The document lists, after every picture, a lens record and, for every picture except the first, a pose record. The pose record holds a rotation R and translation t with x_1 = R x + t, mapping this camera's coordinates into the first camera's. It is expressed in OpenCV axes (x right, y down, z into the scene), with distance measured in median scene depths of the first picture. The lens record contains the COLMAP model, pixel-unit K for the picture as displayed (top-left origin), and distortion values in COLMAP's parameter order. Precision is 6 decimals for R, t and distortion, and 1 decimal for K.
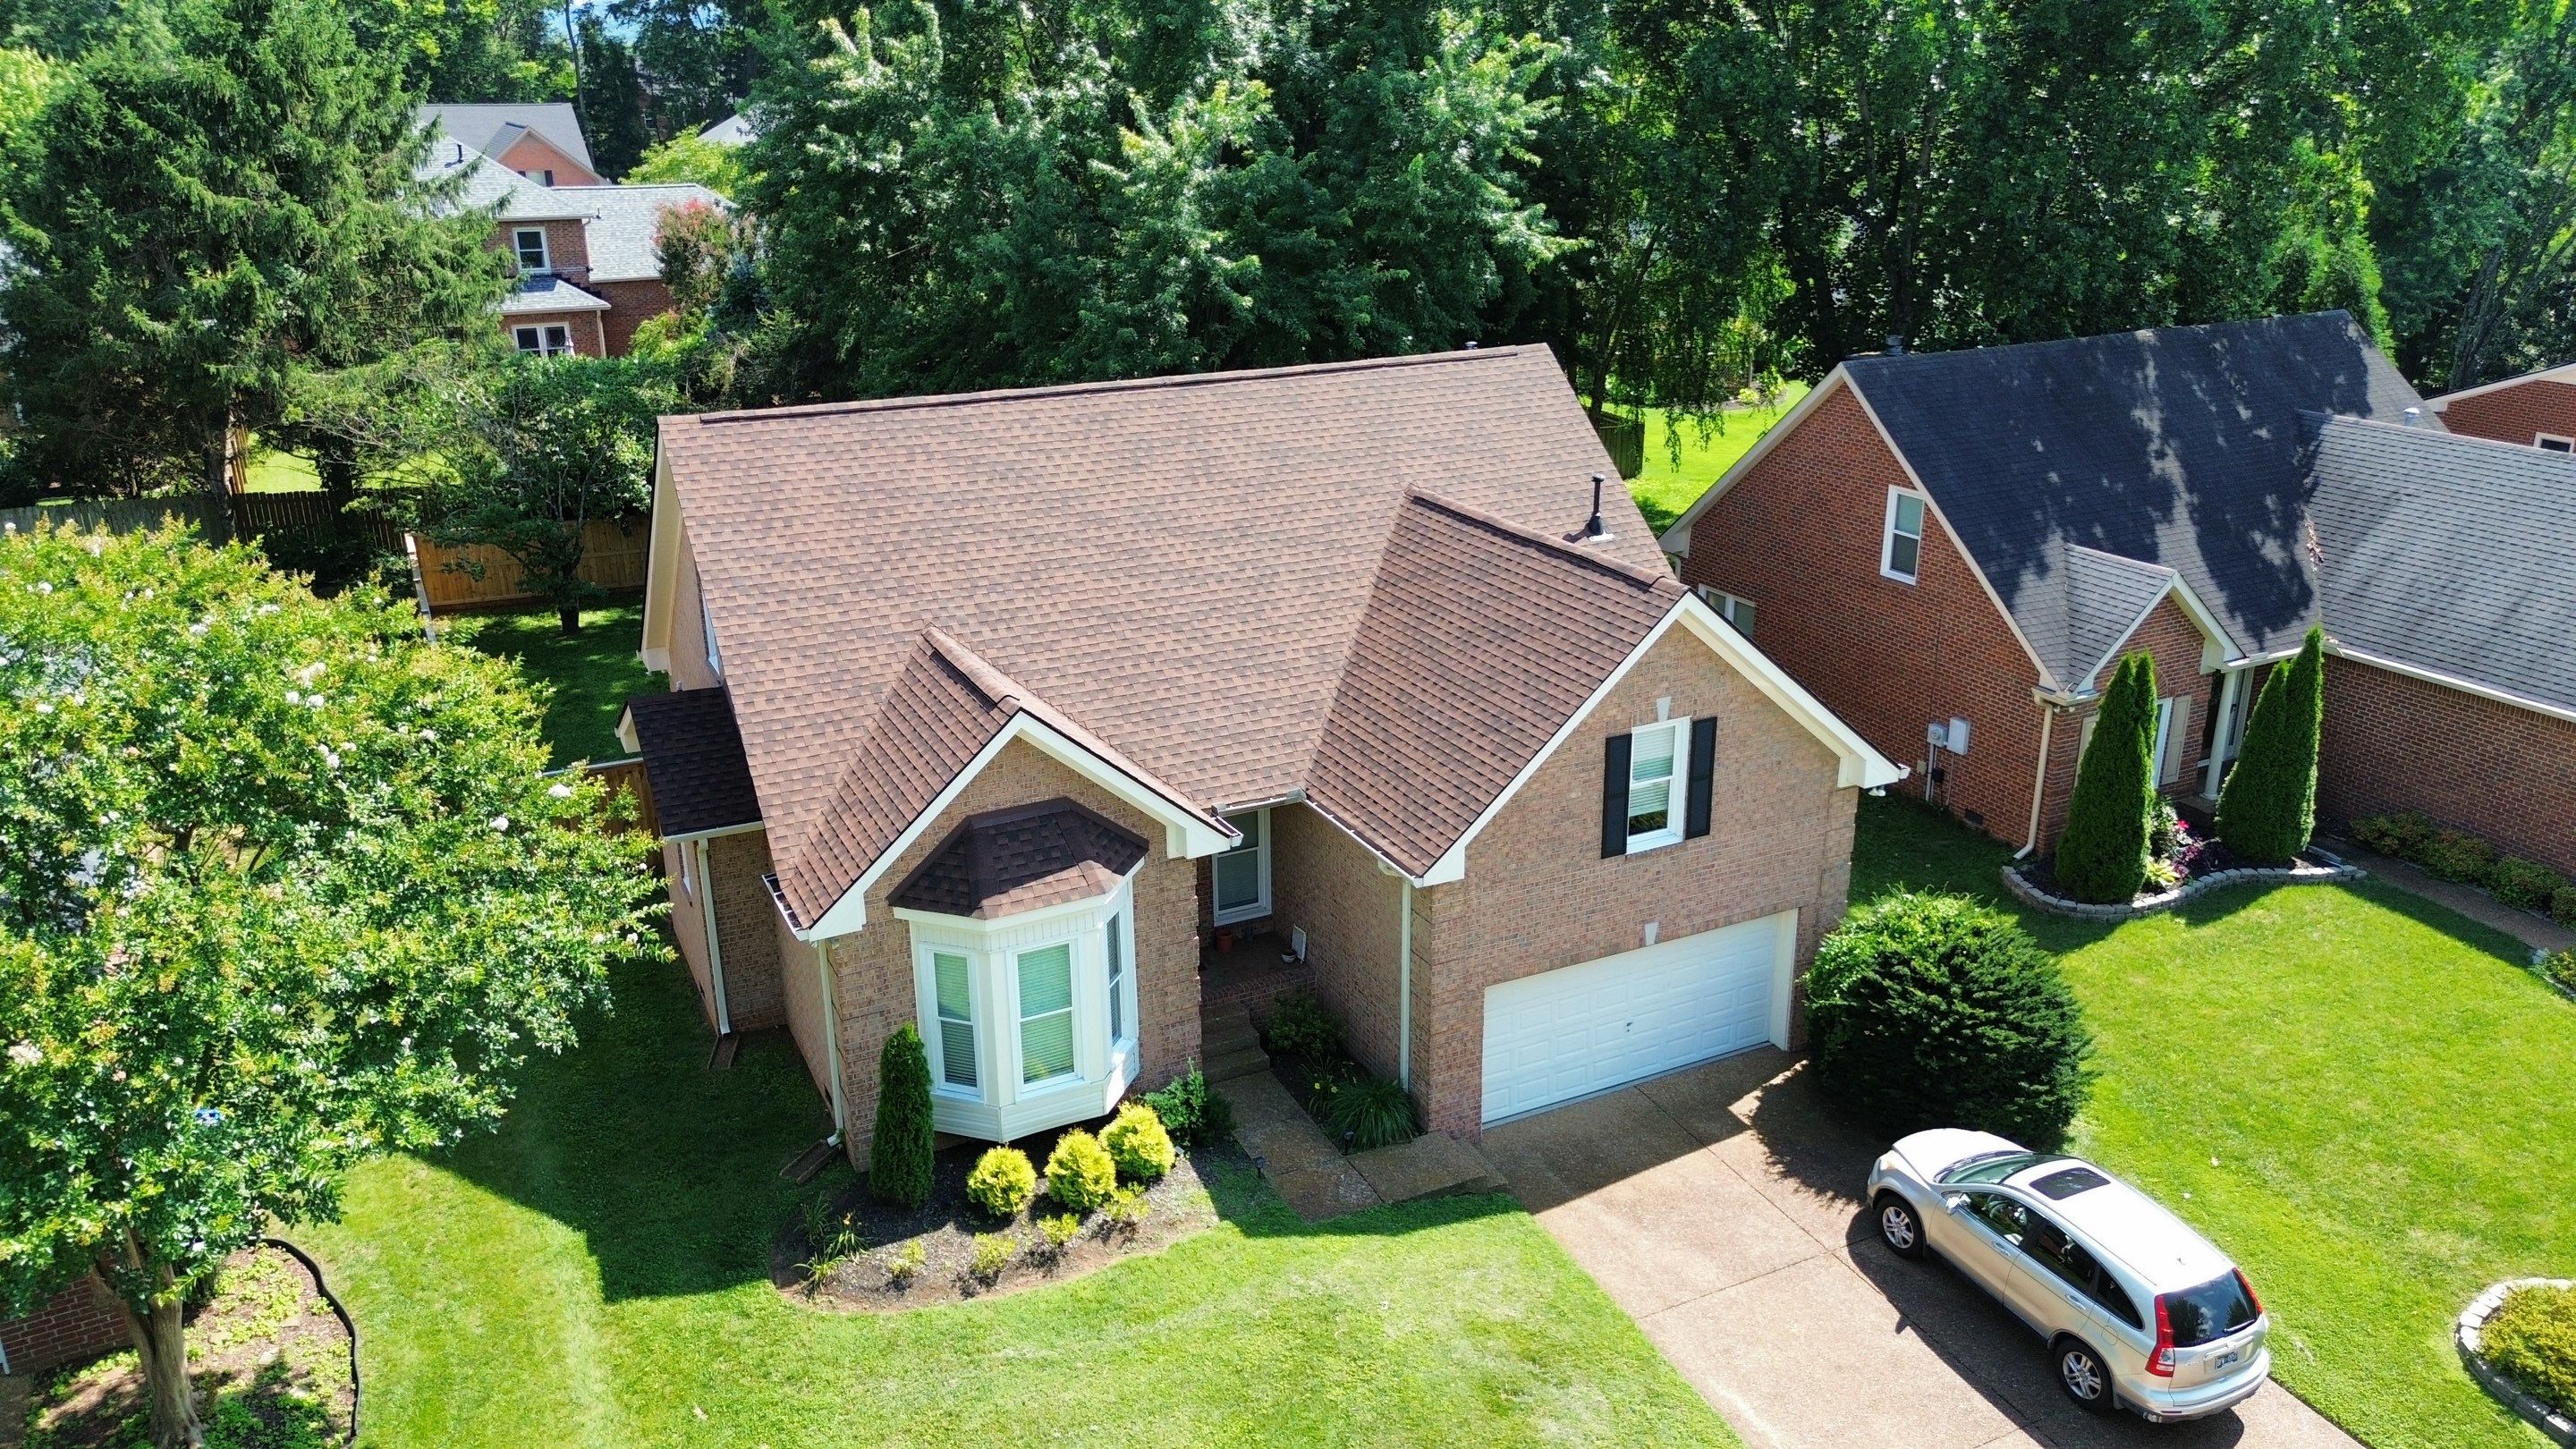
lens RADIAL K [[1834.4, 0, 1288.0], [0, 1834.4, 724.5], [0, 0, 1]] dist [0.066042, -0.066415]
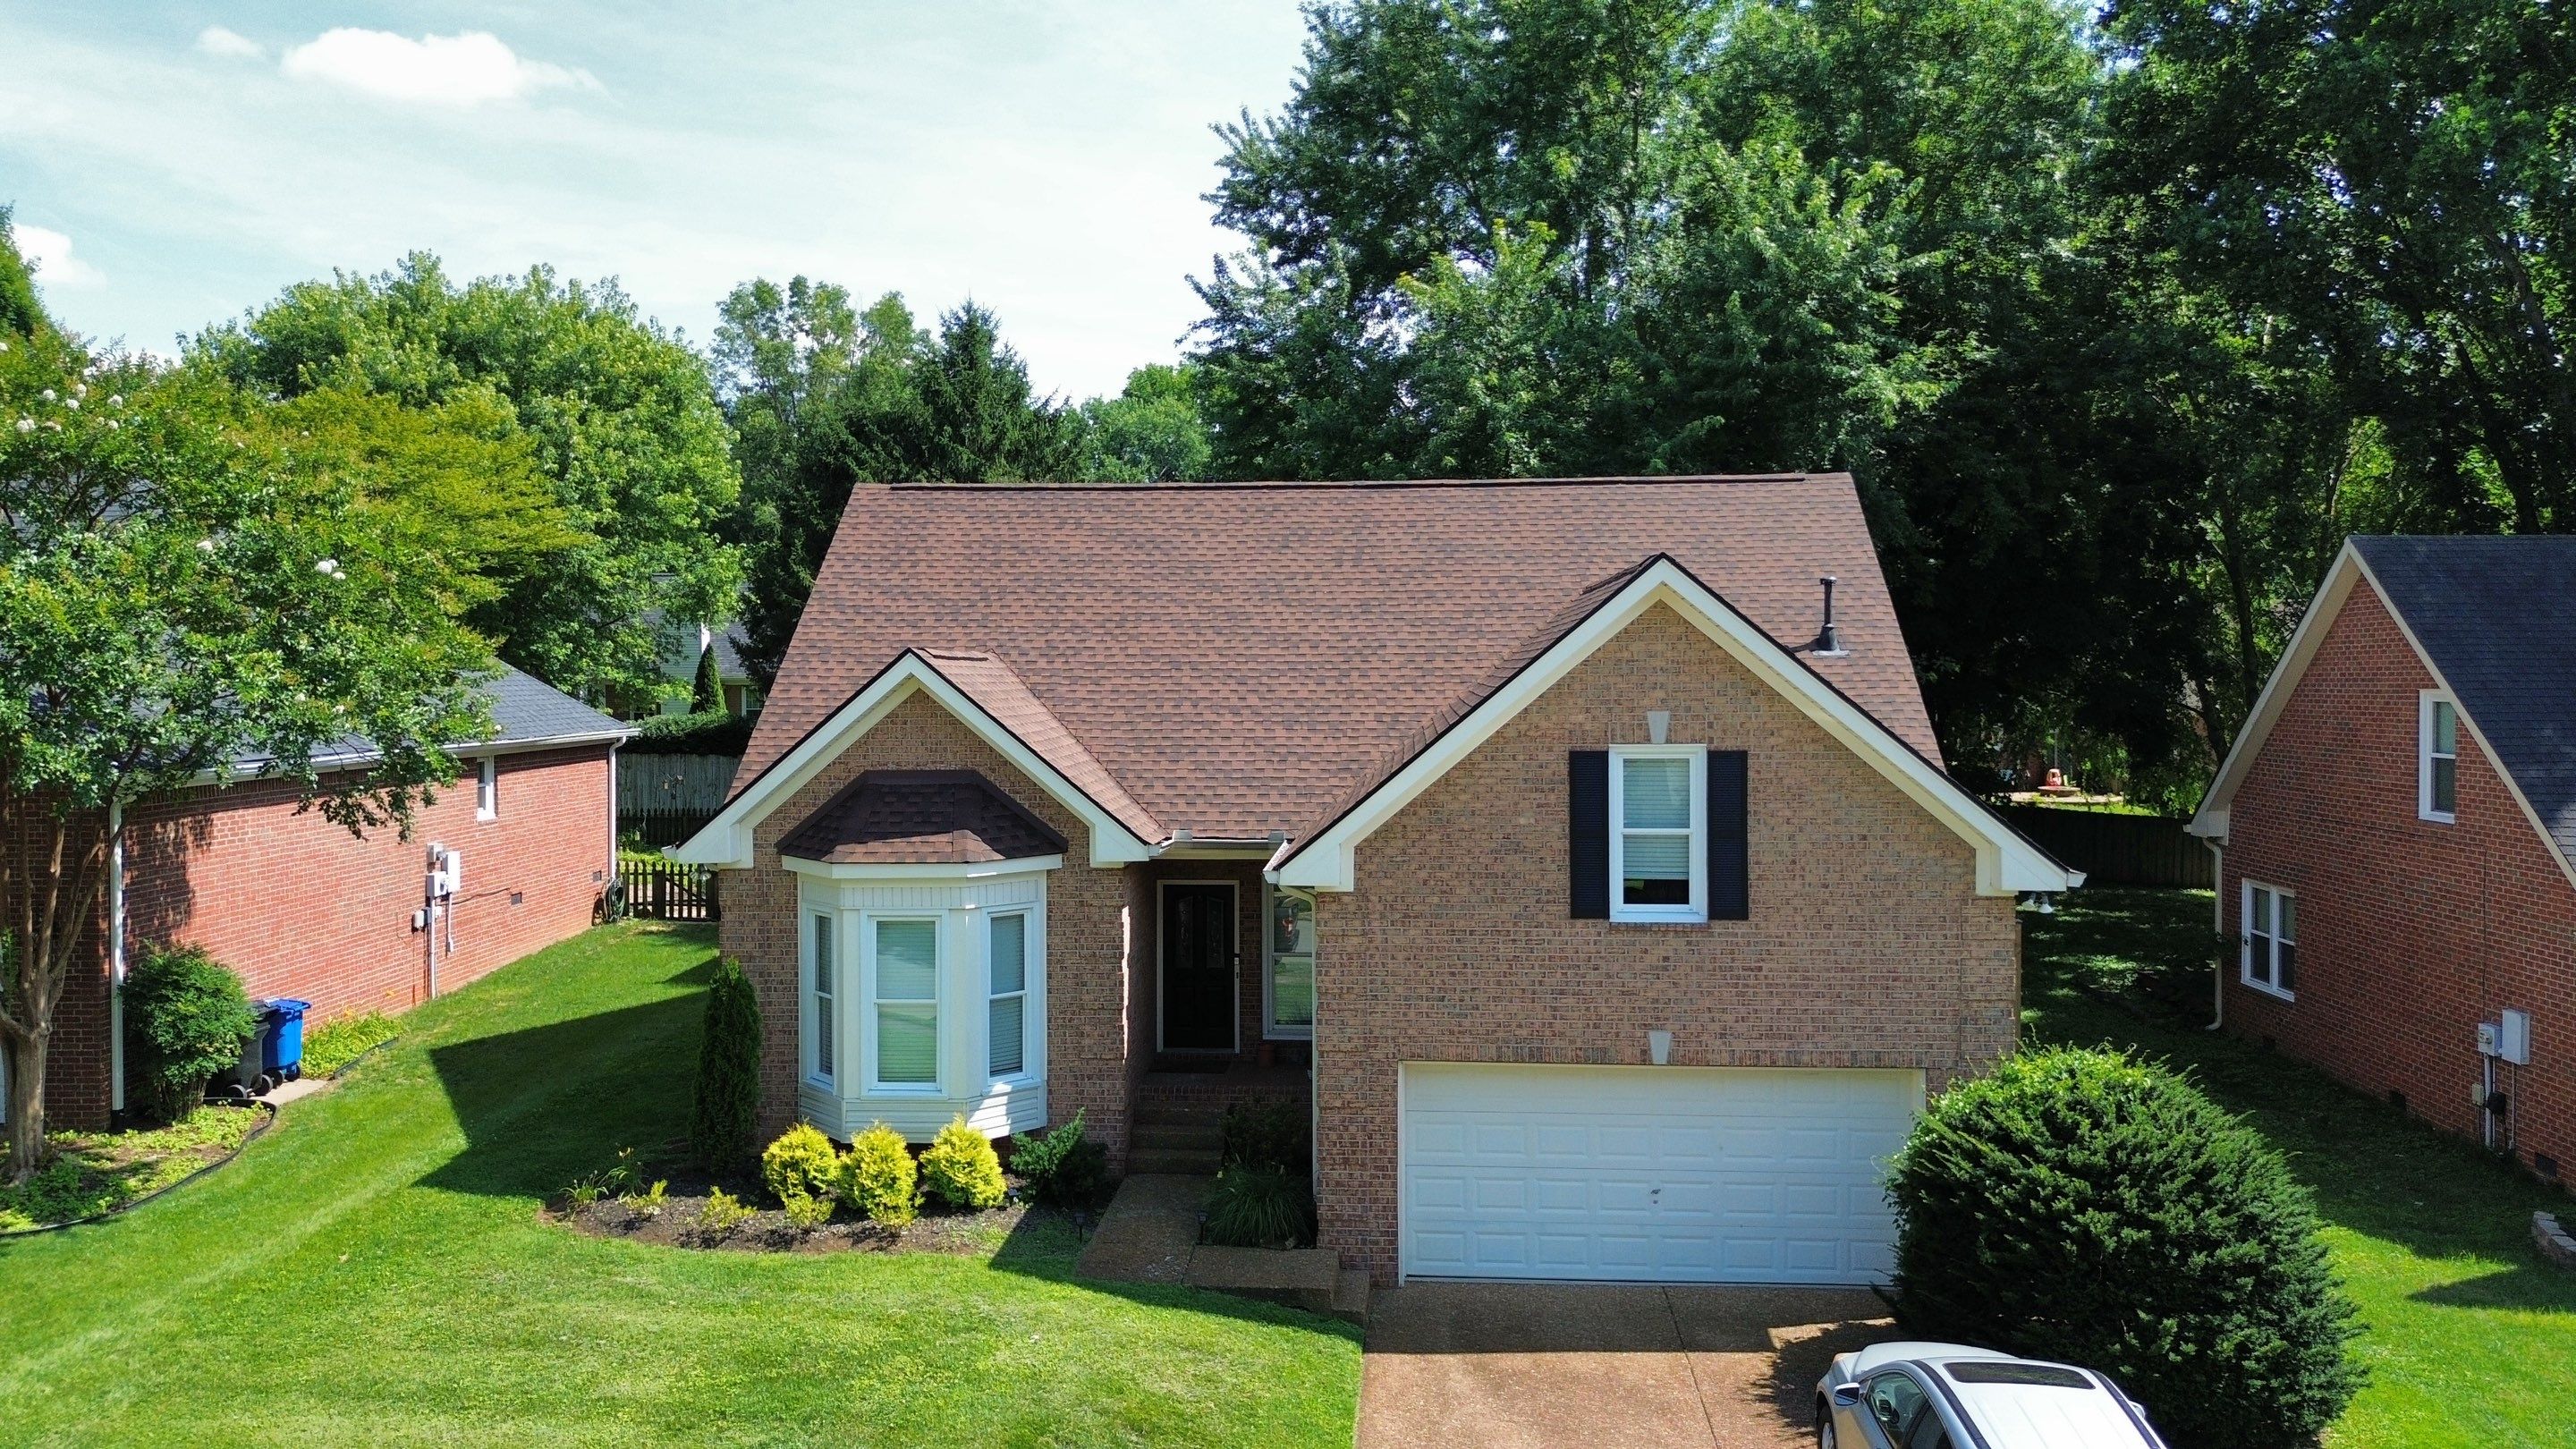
lens RADIAL K [[1834.4, 0, 1288.0], [0, 1834.4, 724.5], [0, 0, 1]] dist [0.066042, -0.066415]
pose [[0.860317, 0.022611, -0.509258, 0.455275], [-0.177709, 0.949647, -0.258049, 0.213898], [0.477781, 0.312504, 0.821016, 0.285387]]
